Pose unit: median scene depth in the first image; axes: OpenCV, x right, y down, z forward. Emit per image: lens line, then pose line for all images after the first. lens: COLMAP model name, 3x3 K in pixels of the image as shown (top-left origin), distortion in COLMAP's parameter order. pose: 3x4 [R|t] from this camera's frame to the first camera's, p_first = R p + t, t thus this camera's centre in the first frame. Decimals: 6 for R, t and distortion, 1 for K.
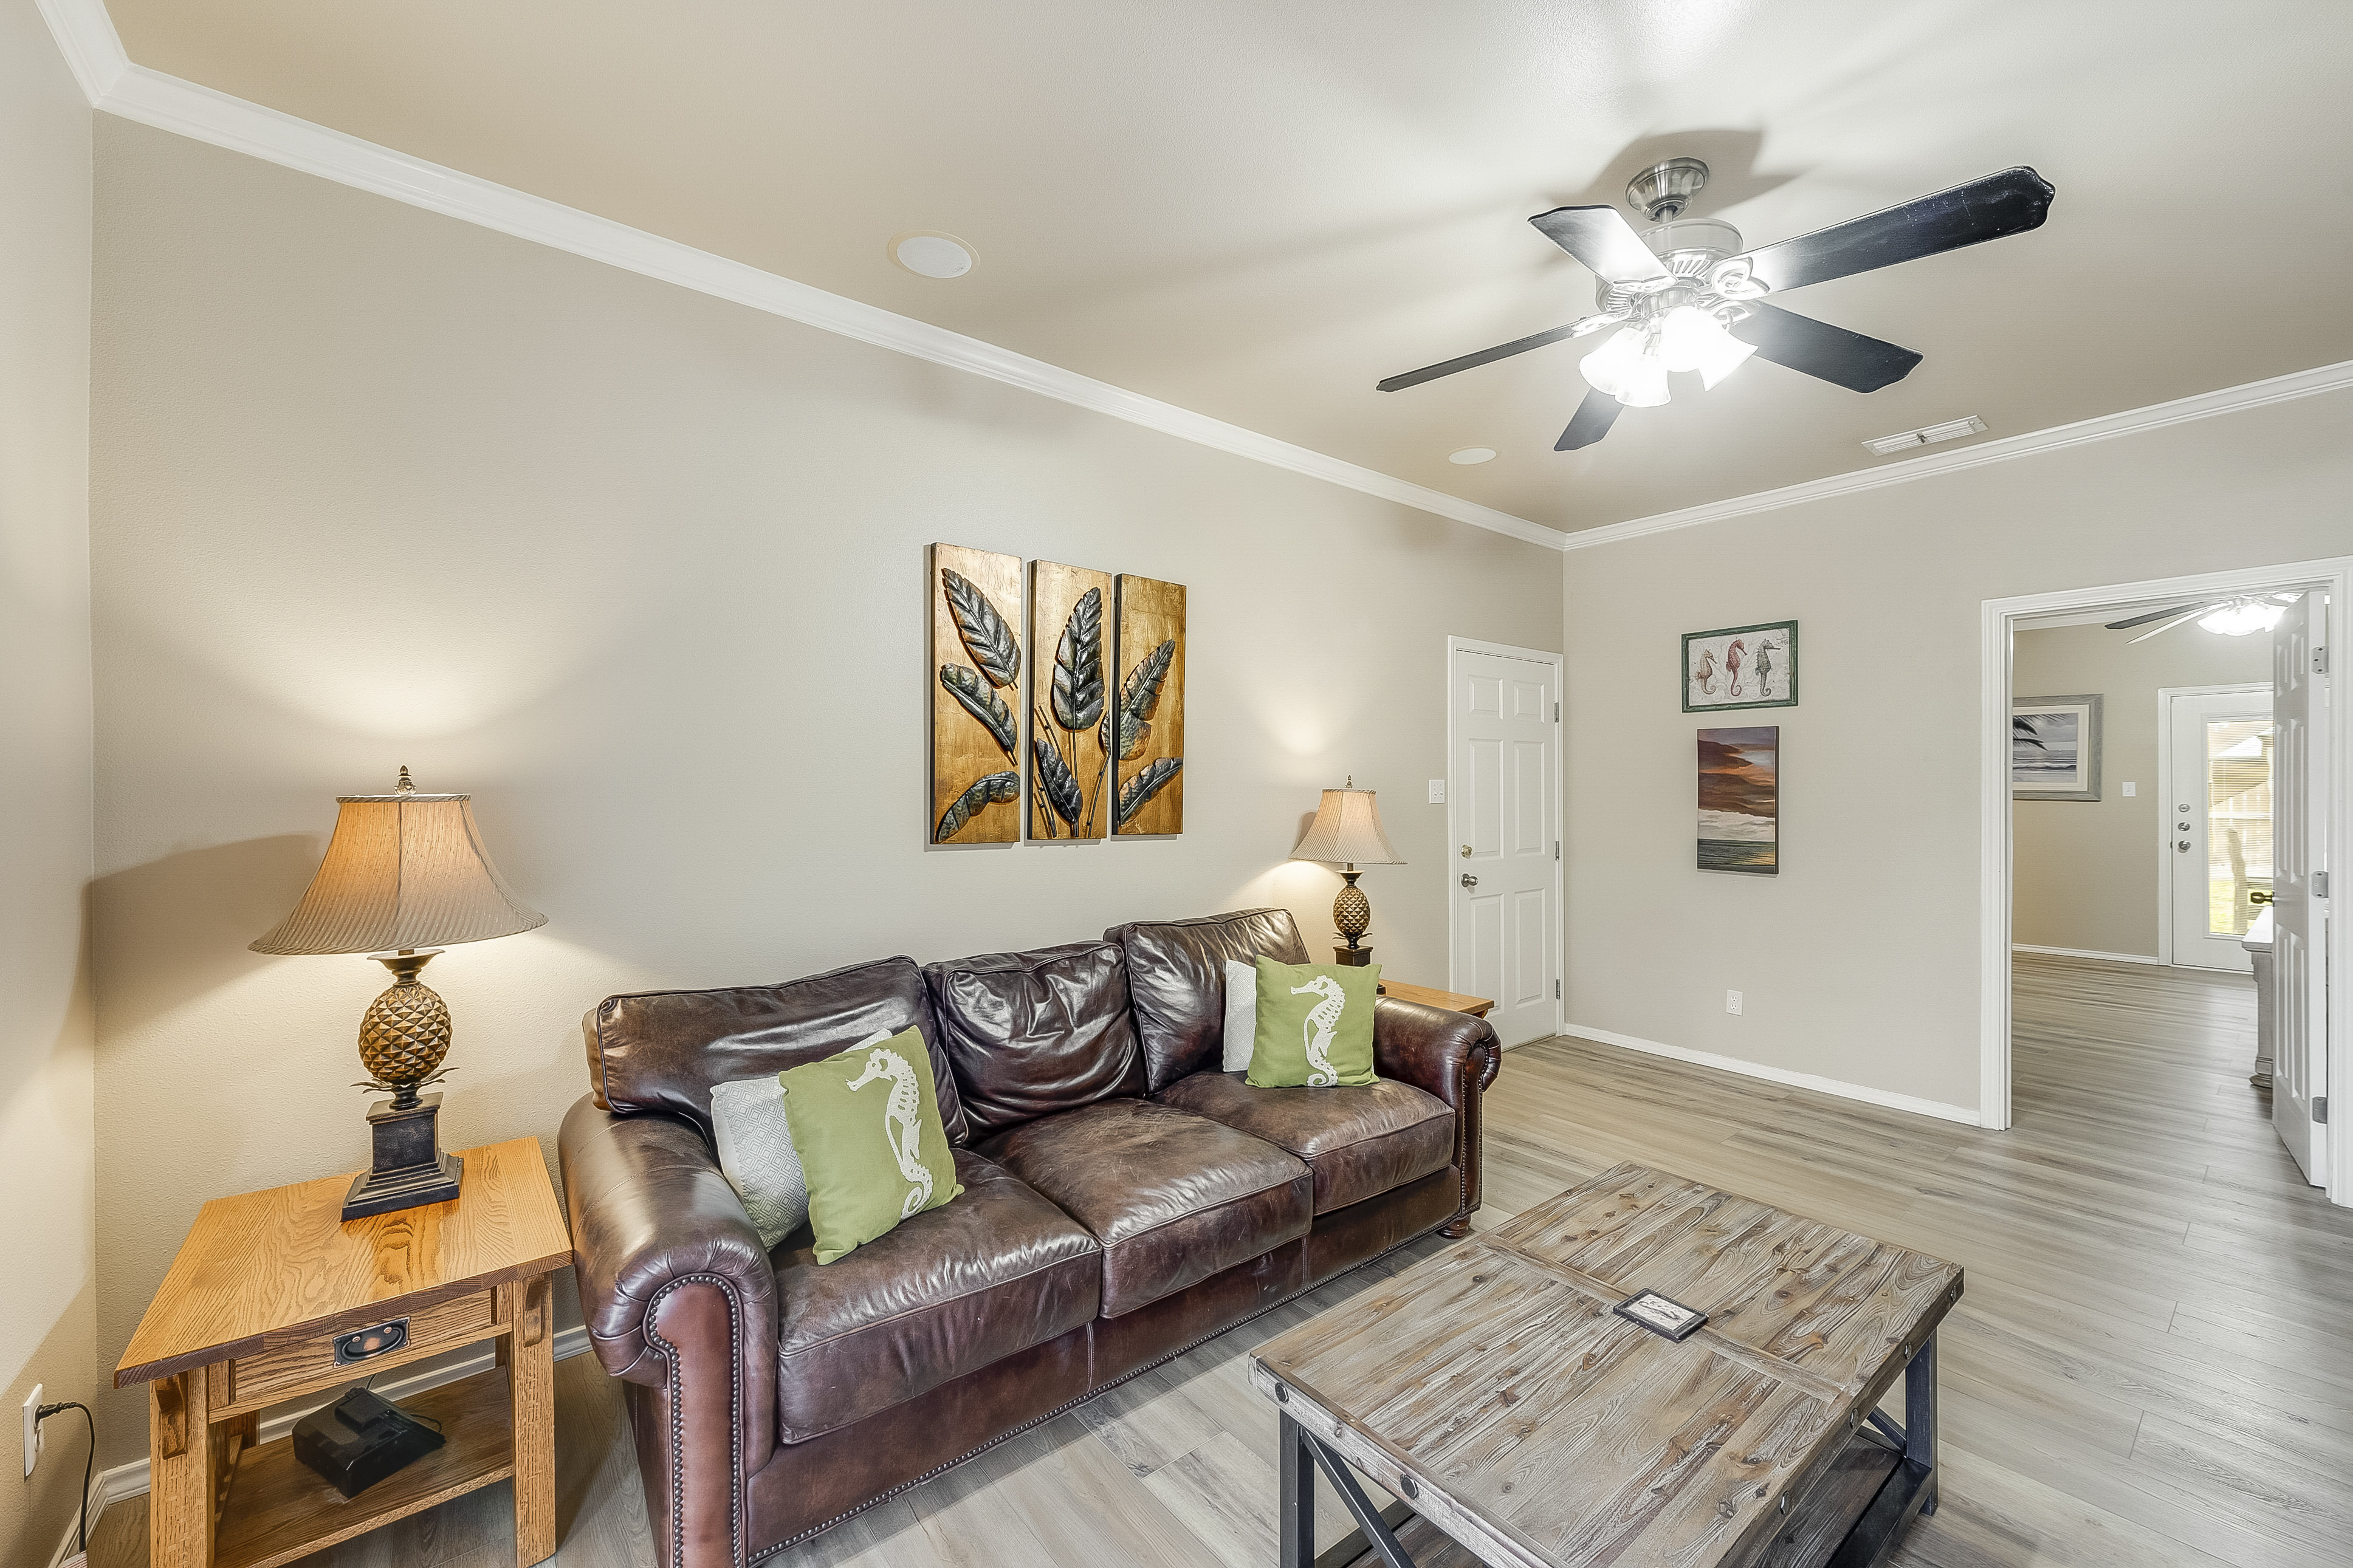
lens RADIAL K [[951.5, 0, 1188.5], [0, 951.5, 793.0], [0, 0, 1]] dist [-0.000786, -0.000258]
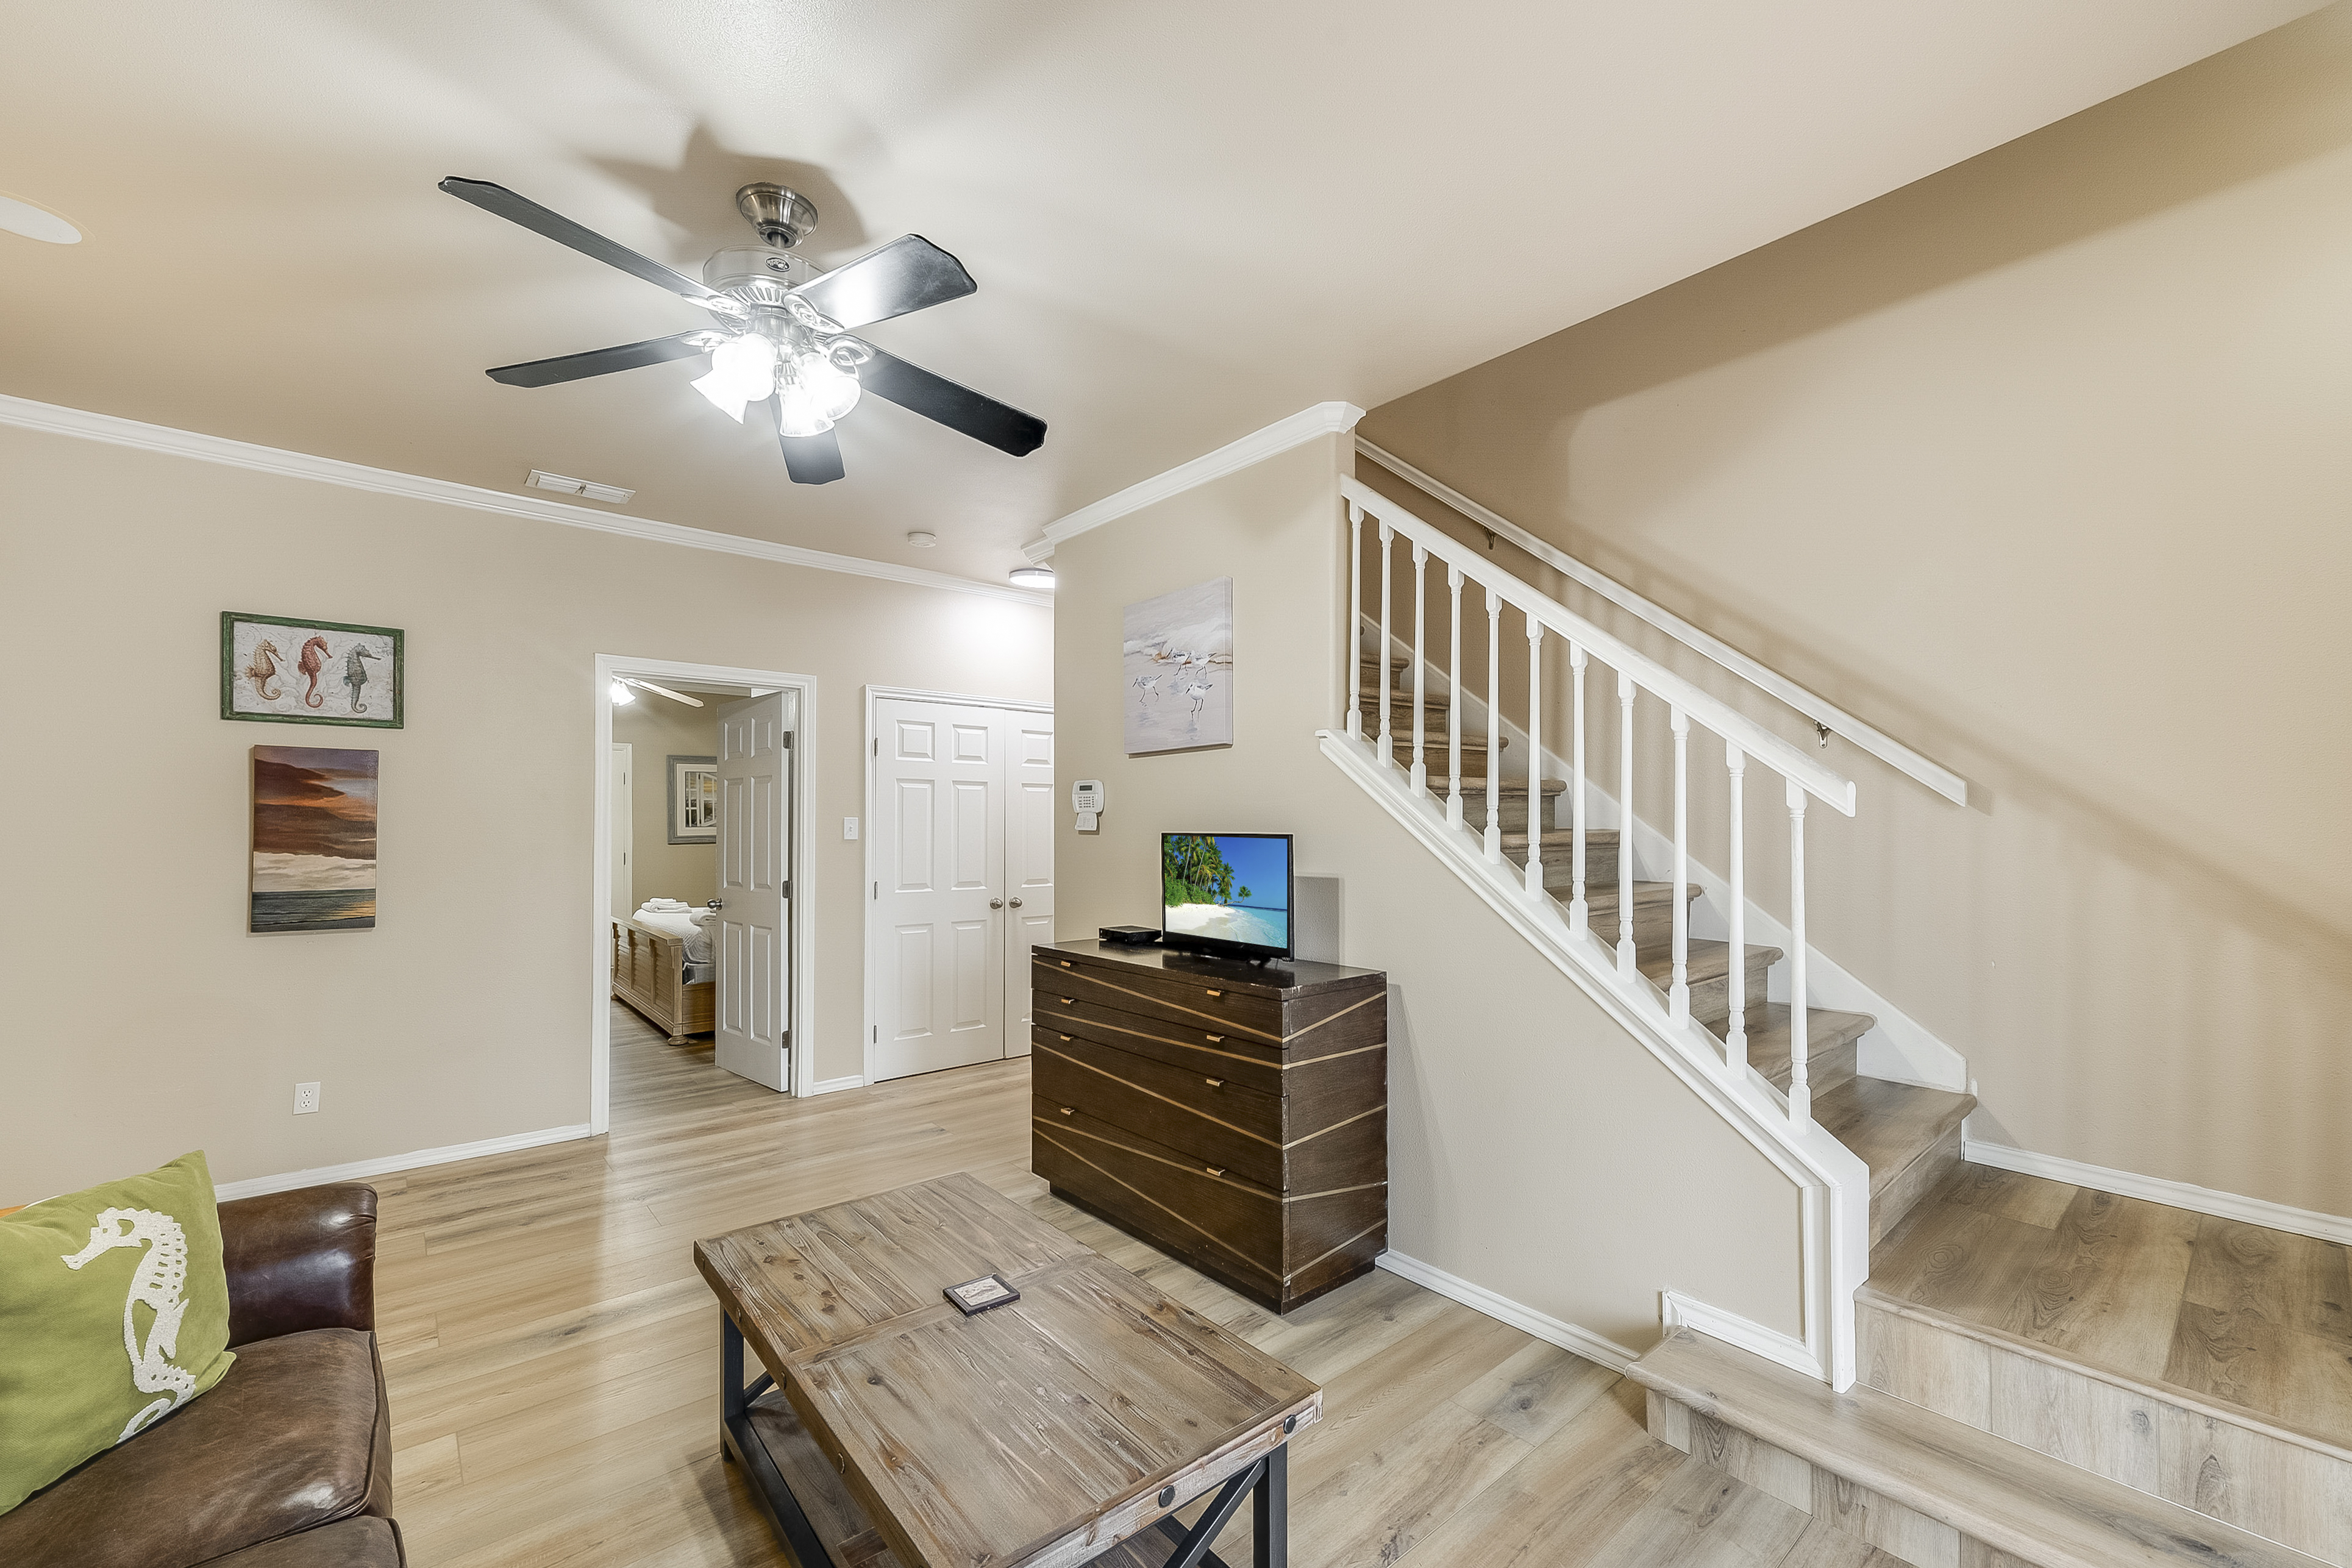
lens RADIAL K [[966.4, 0, 1183.1], [0, 966.4, 812.5], [0, 0, 1]] dist [0.009556, 0.000106]
pose [[-0.034989, 0.010121, 0.999336, -0.263882], [0.002390, 0.999947, -0.010044, -0.004850], [-0.999385, 0.002037, -0.035012, 0.315837]]
